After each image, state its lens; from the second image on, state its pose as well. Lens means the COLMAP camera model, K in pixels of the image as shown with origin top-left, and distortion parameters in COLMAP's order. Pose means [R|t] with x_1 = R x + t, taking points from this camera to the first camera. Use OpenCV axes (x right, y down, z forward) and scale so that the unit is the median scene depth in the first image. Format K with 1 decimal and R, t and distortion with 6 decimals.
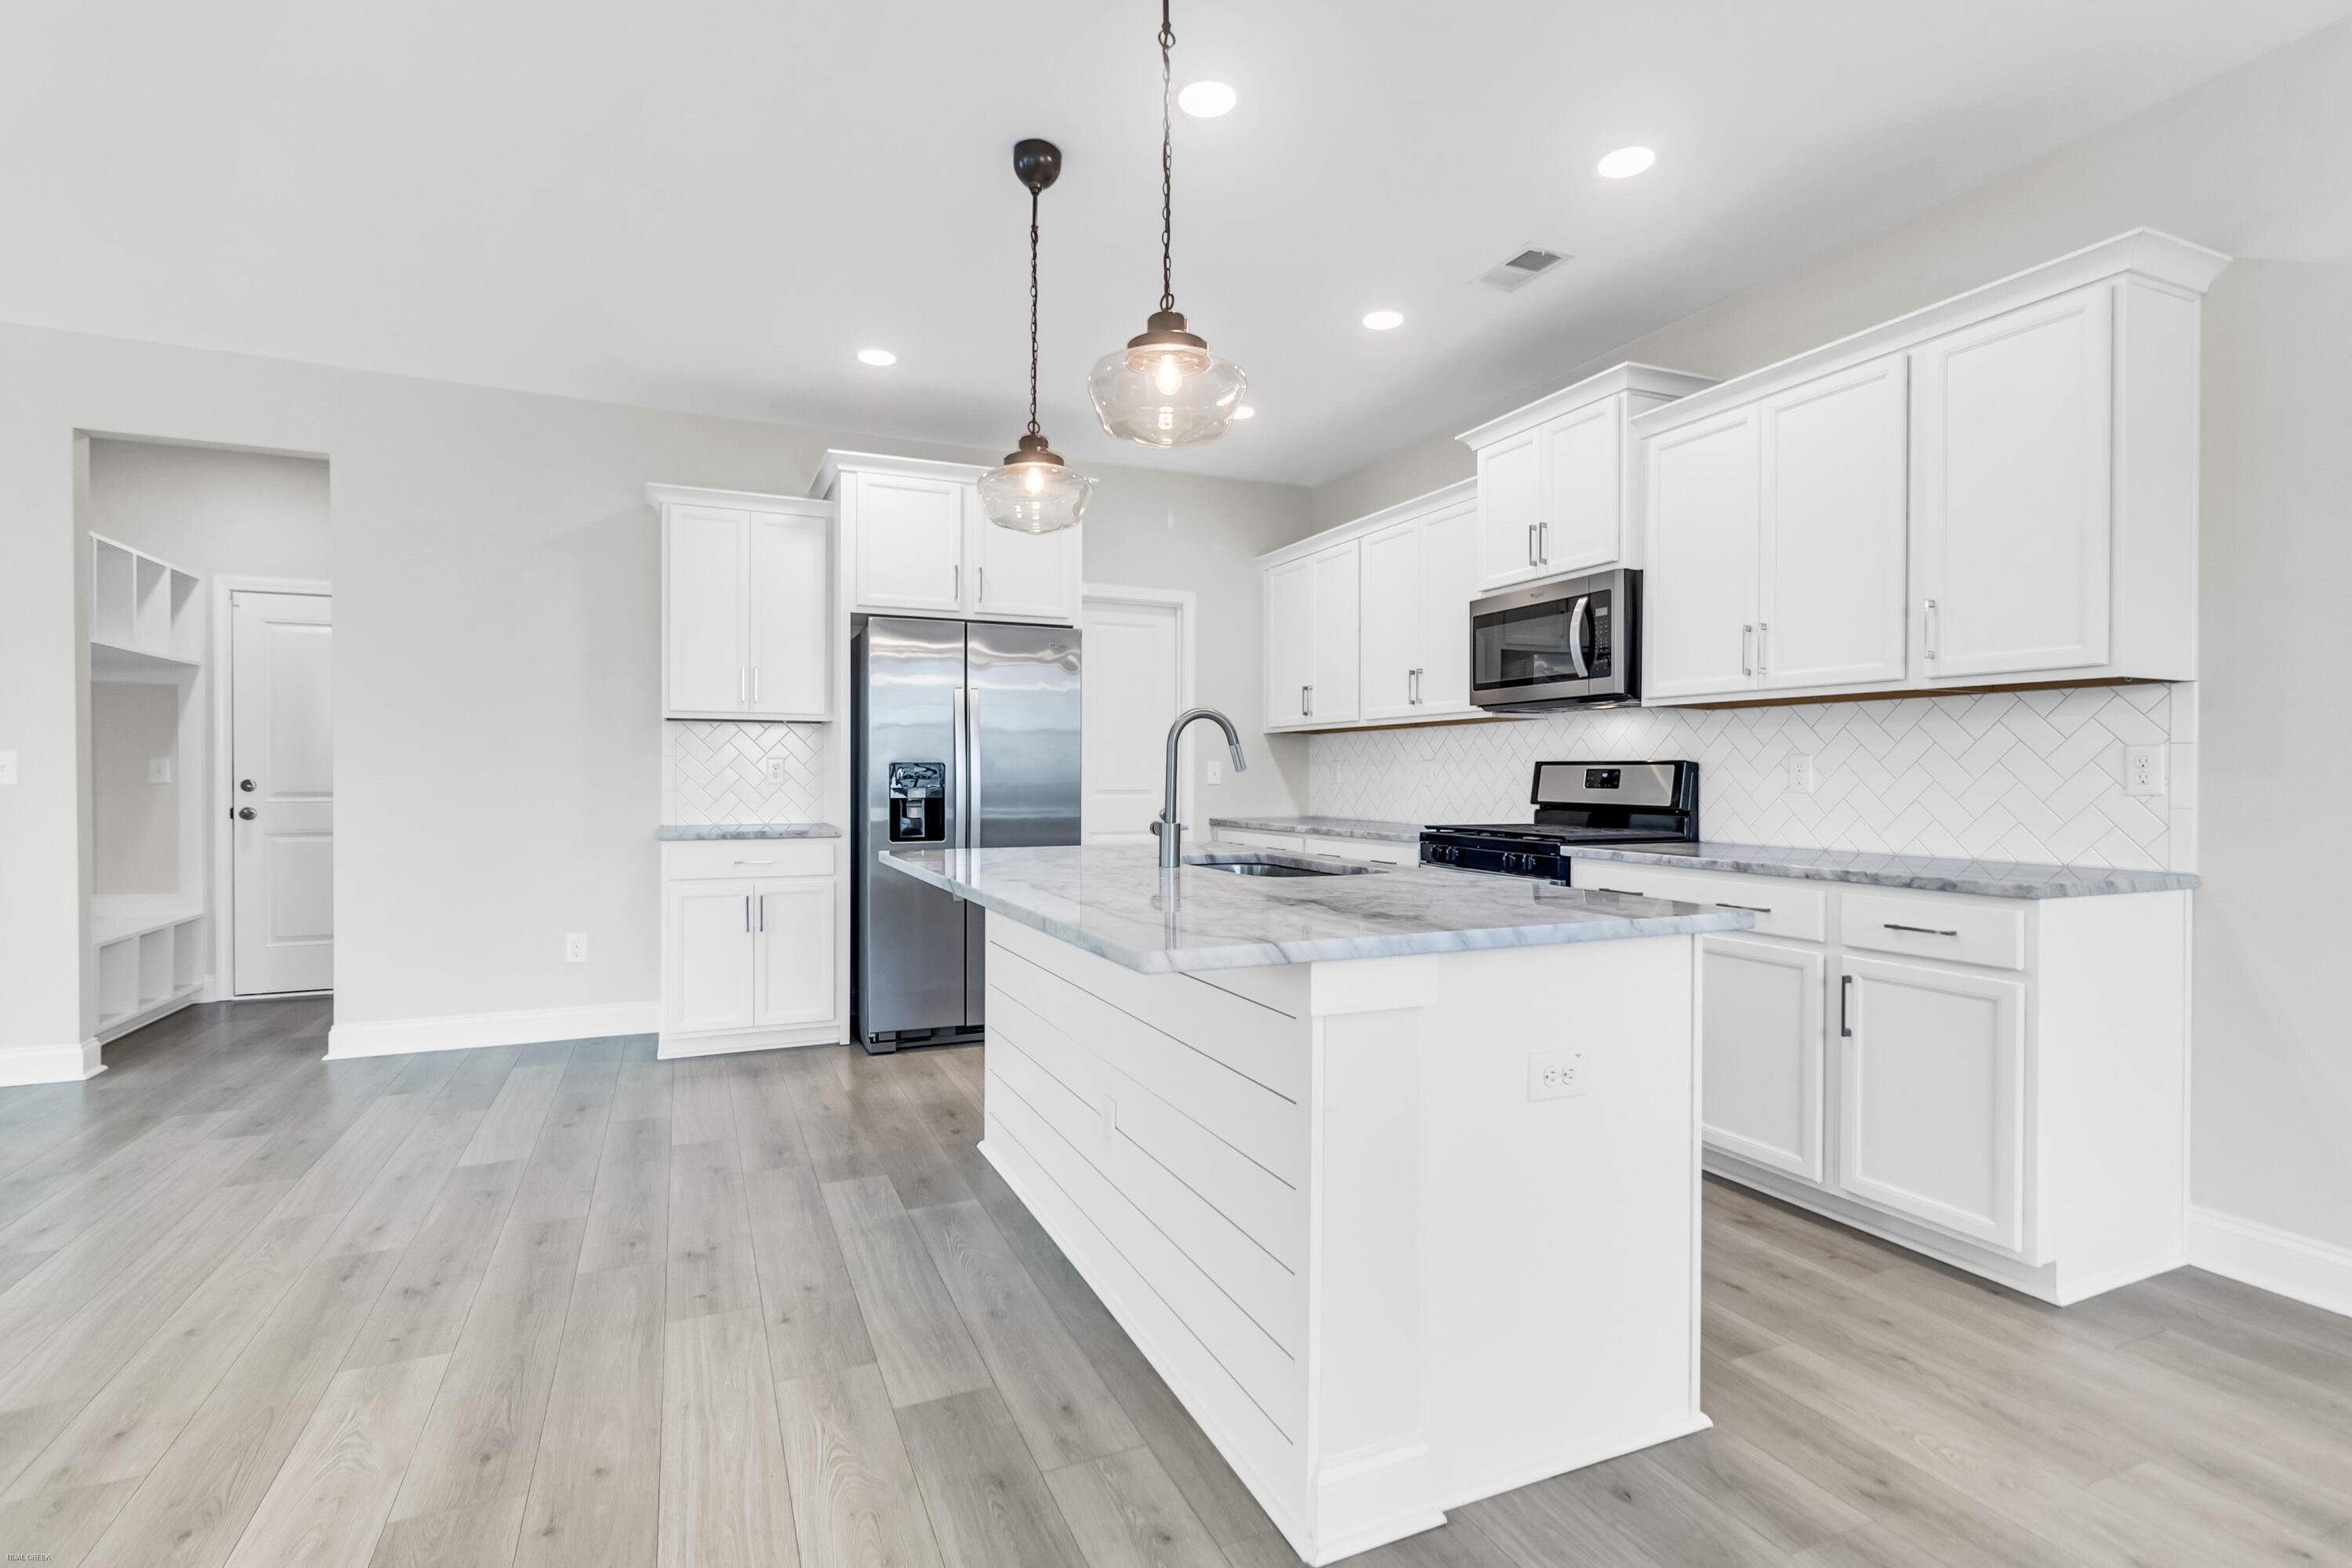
lens RADIAL K [[1142.3, 0, 1215.8], [0, 1142.3, 775.0], [0, 0, 1]] dist [0.003305, 0.000290]
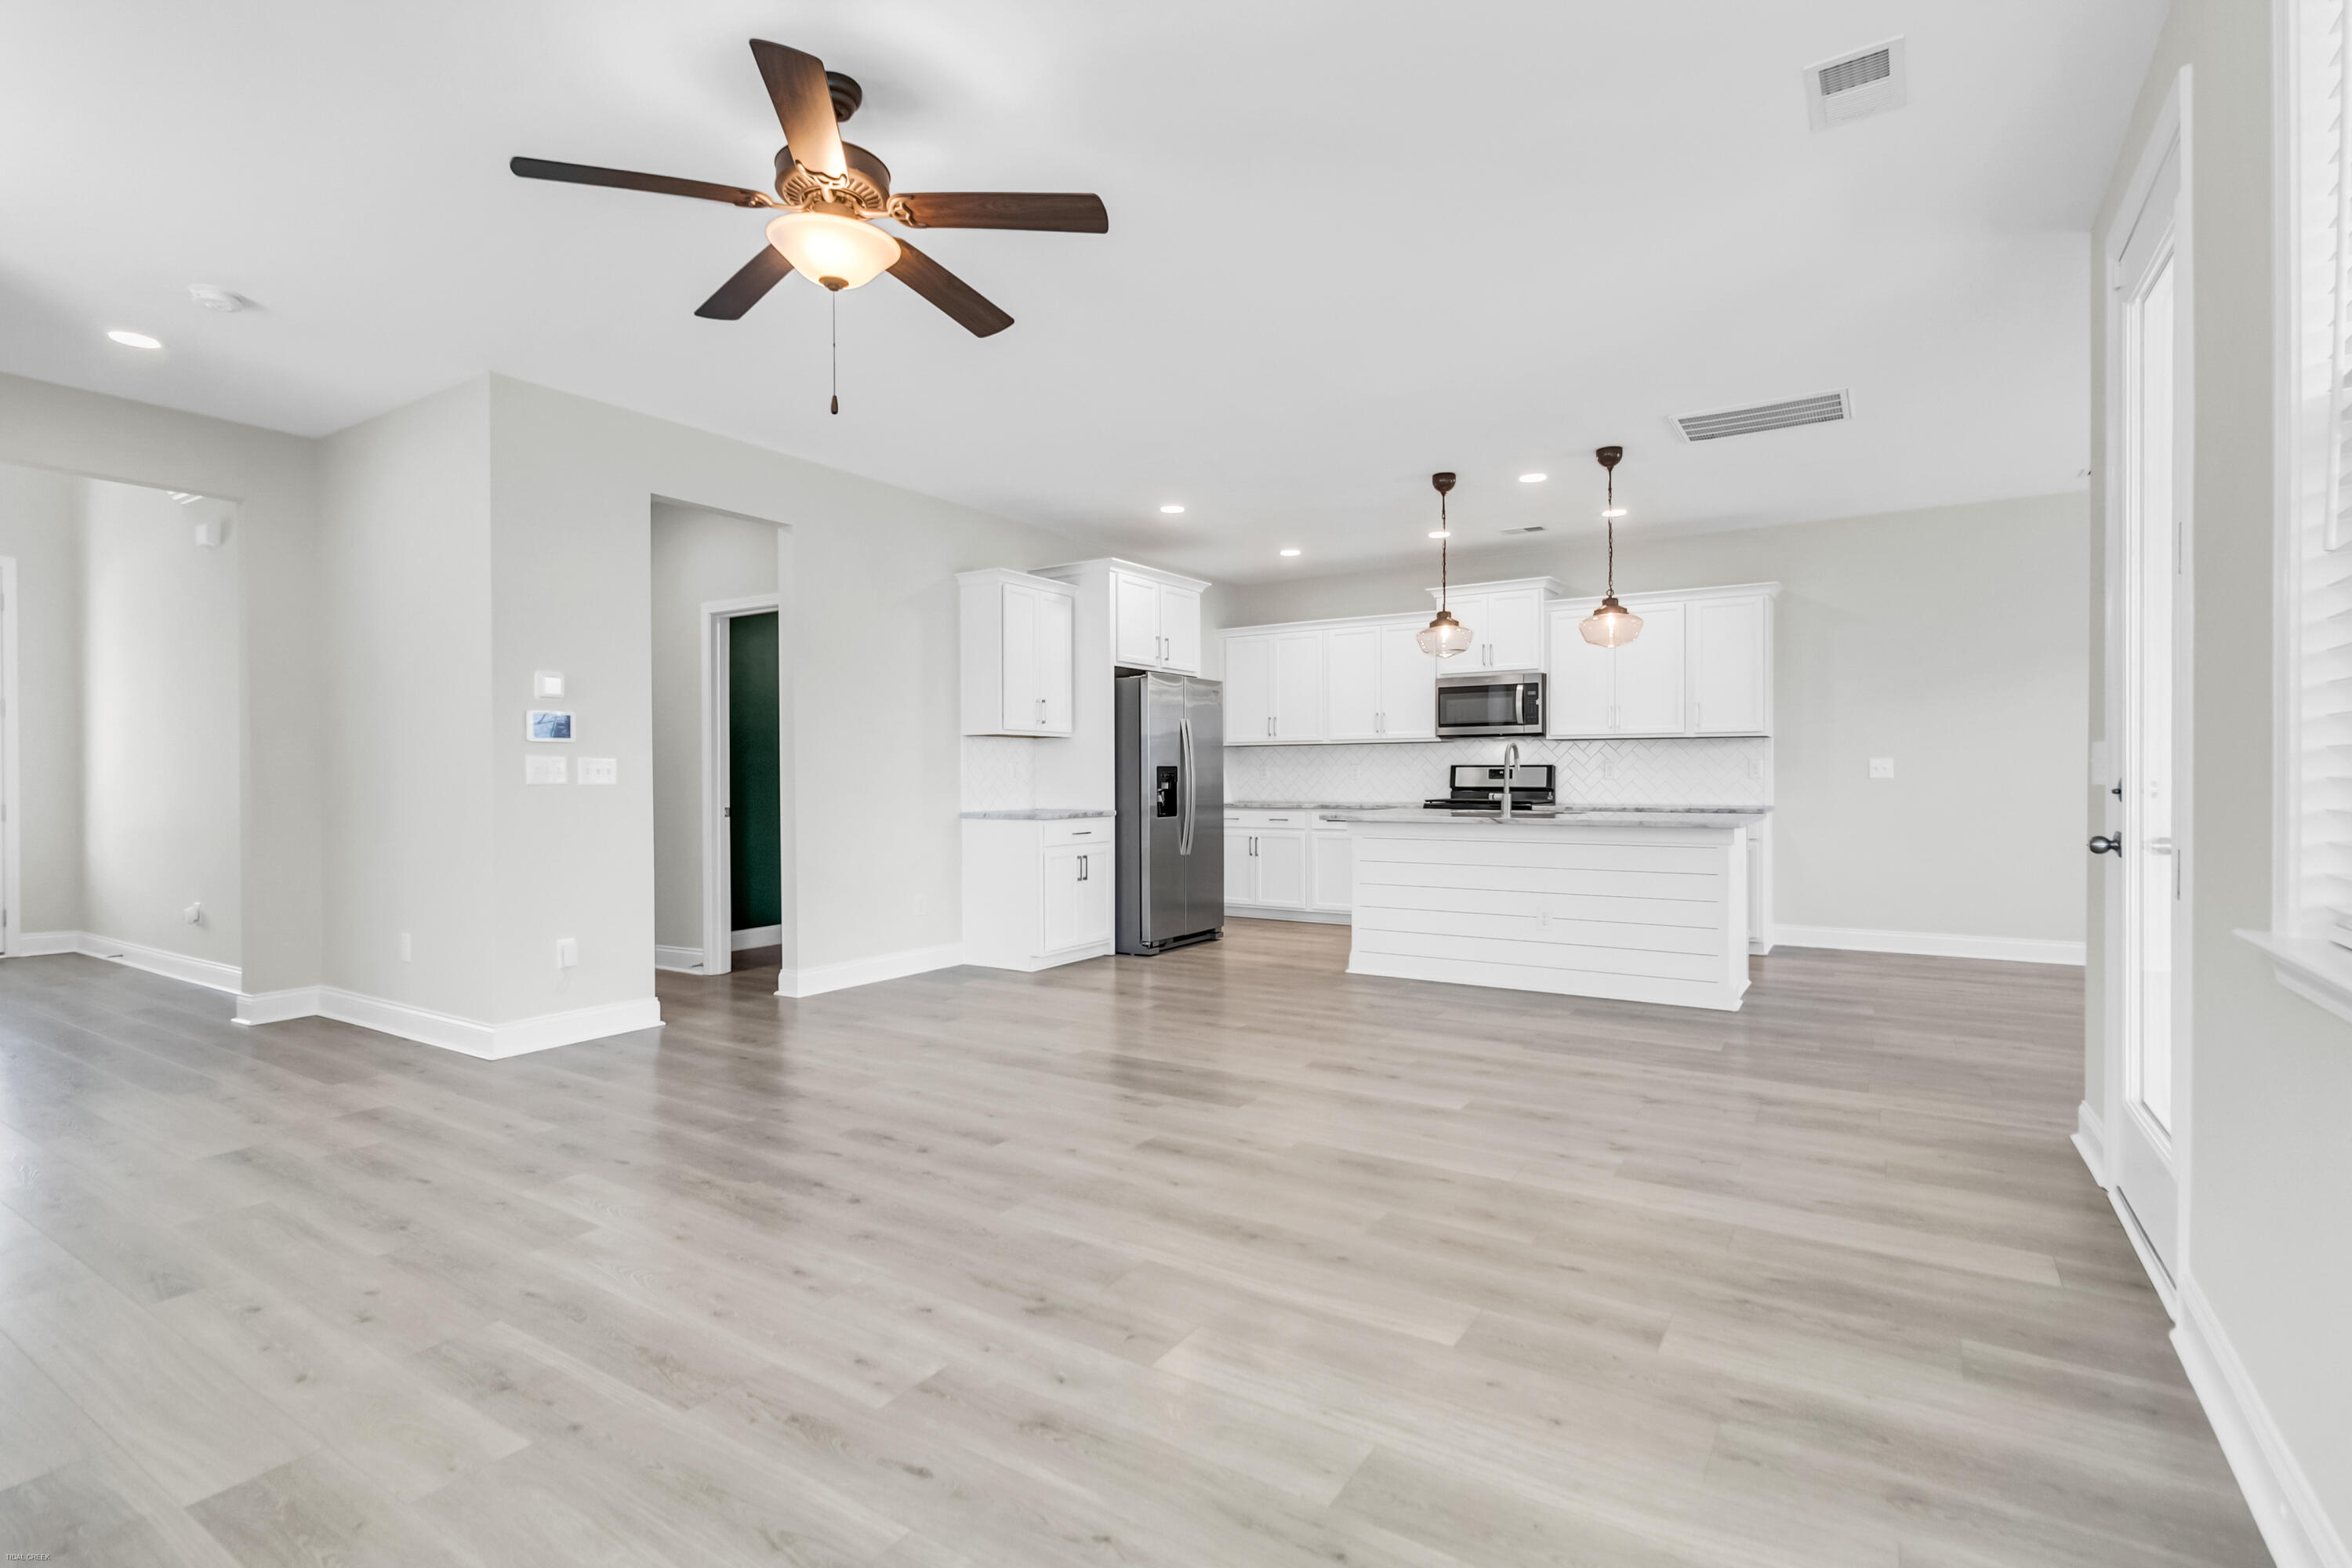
lens RADIAL K [[1118.4, 0, 1223.4], [0, 1118.4, 781.6], [0, 0, 1]] dist [-0.000336, -0.000010]
pose [[0.827907, -0.009408, 0.560786, -1.205661], [0.005309, 0.999946, 0.008938, -0.003781], [-0.560840, -0.004422, 0.827912, -0.344859]]
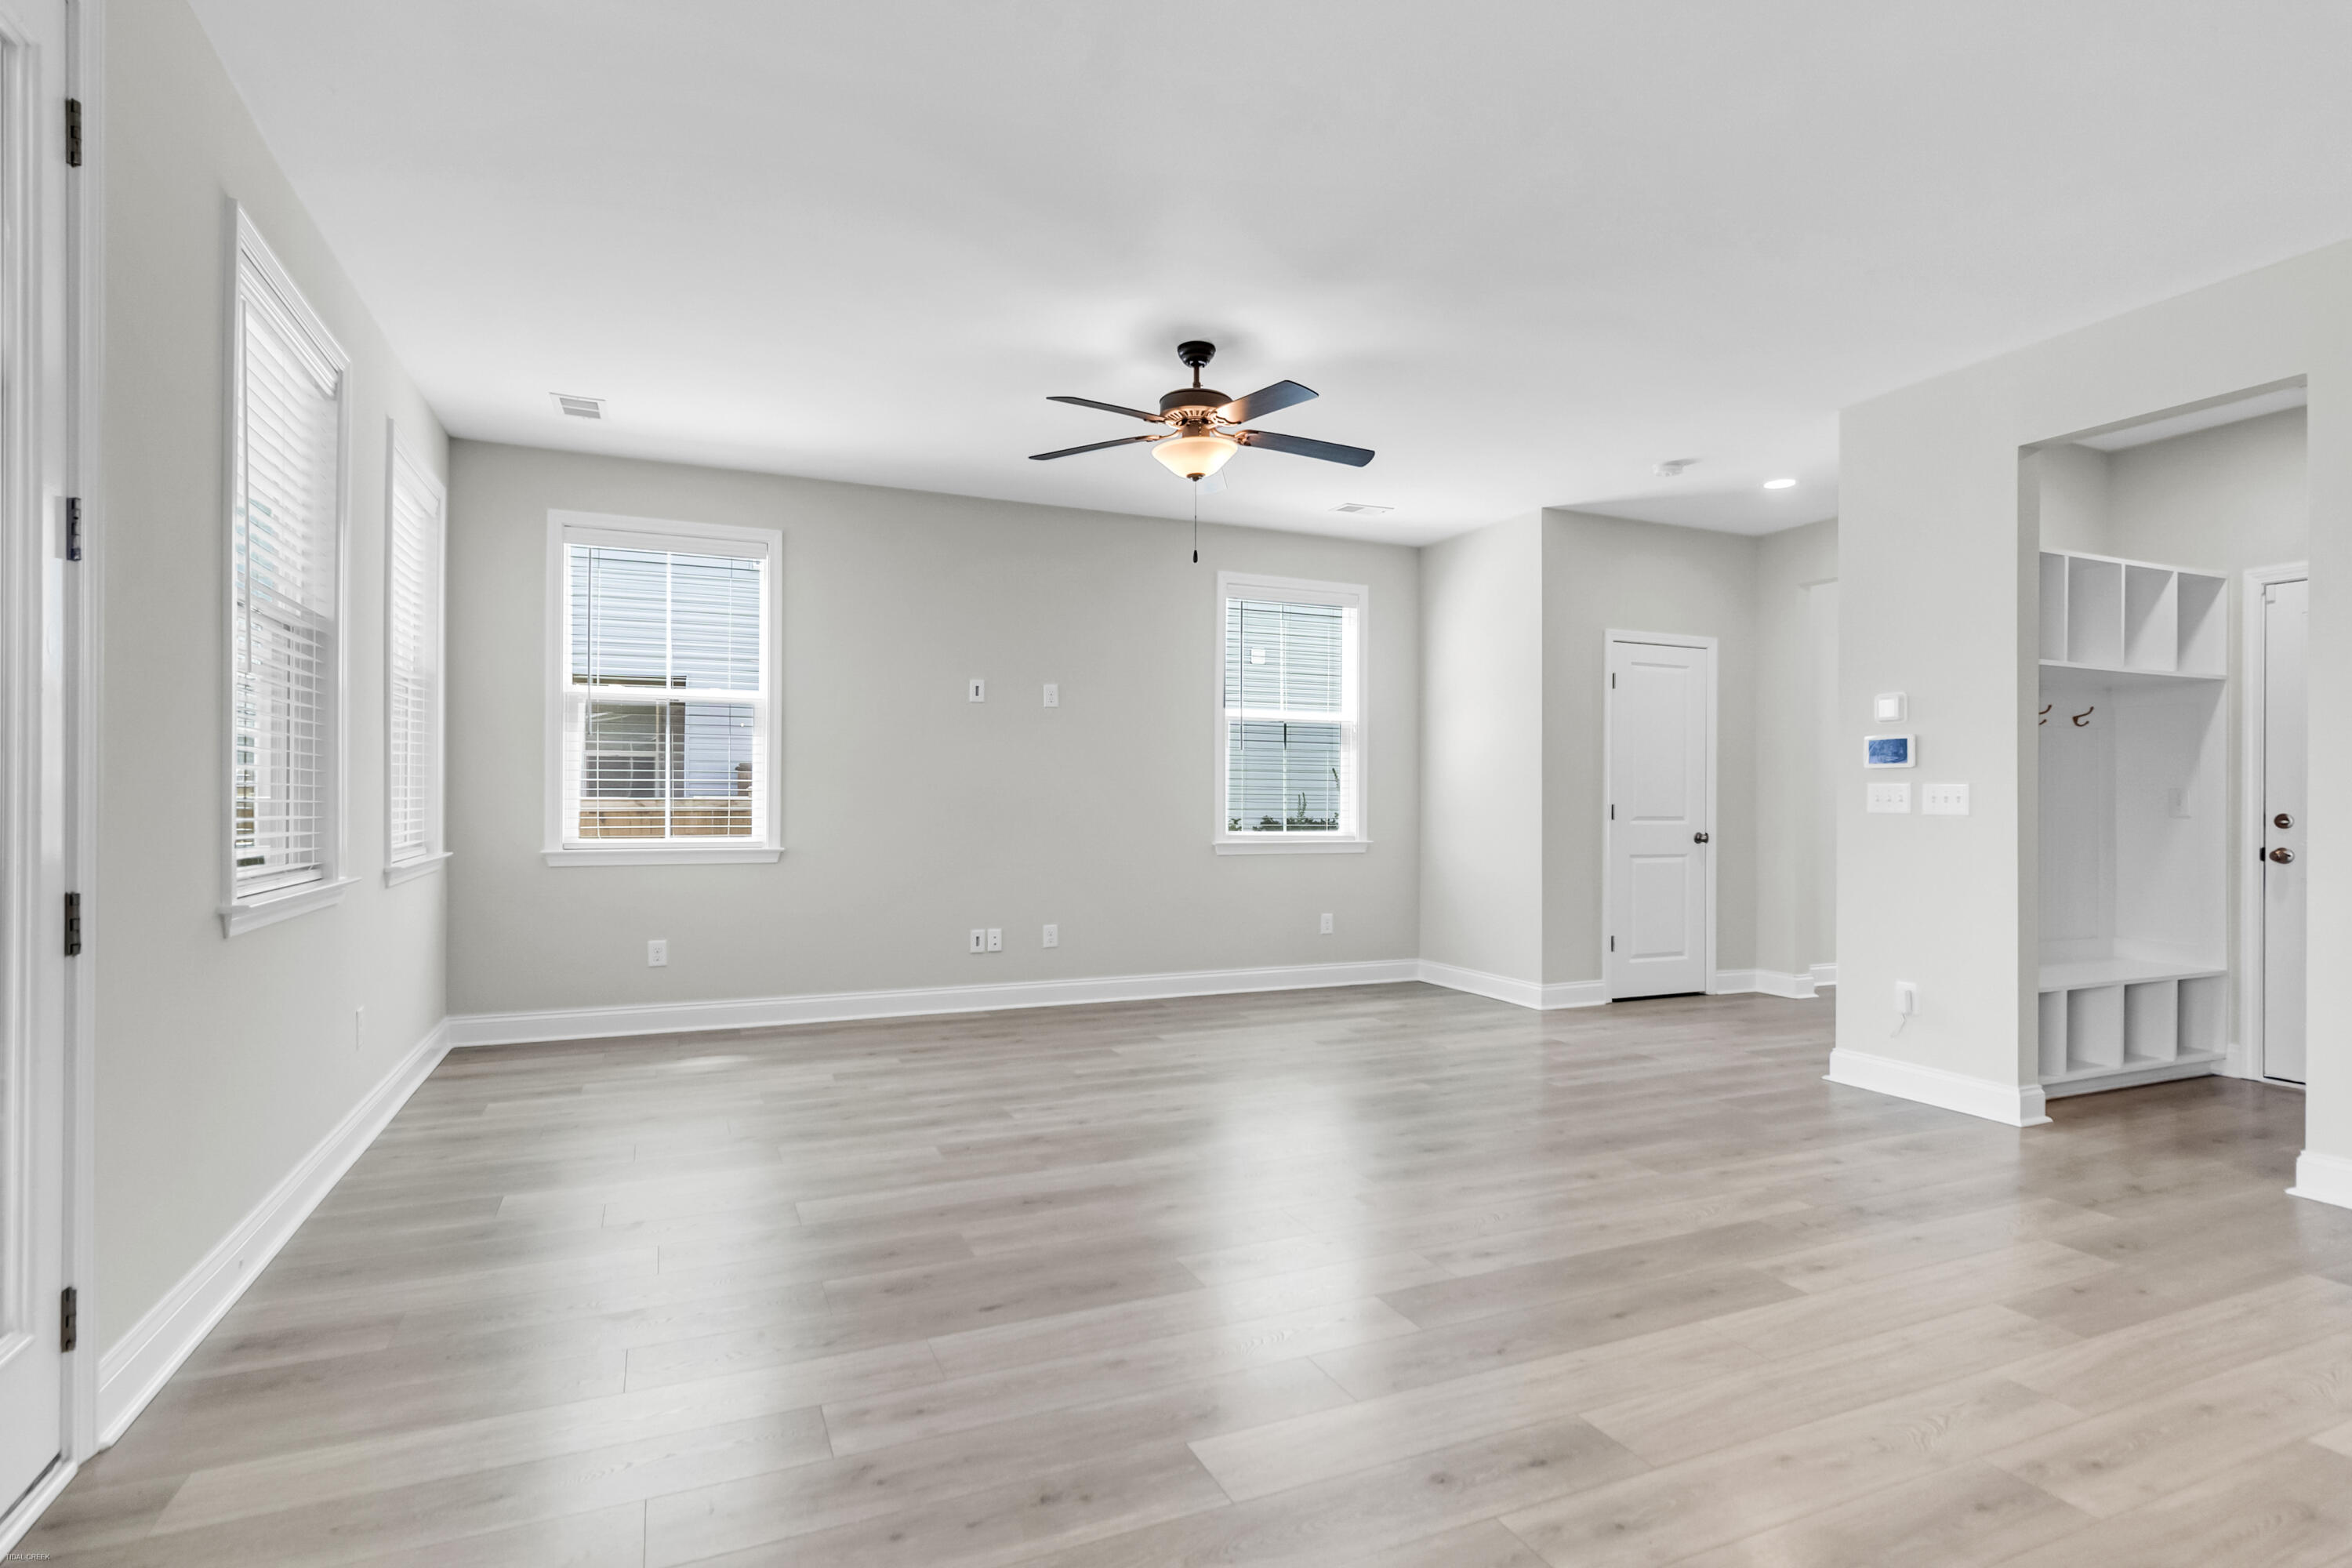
lens RADIAL K [[1128.2, 0, 1138.4], [0, 1128.2, 798.8], [0, 0, 1]] dist [0.004270, 0.000141]
pose [[-0.035536, -0.004215, -0.999360, -0.020252], [-0.004491, 0.999982, -0.004058, 0.000769], [0.999358, 0.004344, -0.035555, 0.315575]]
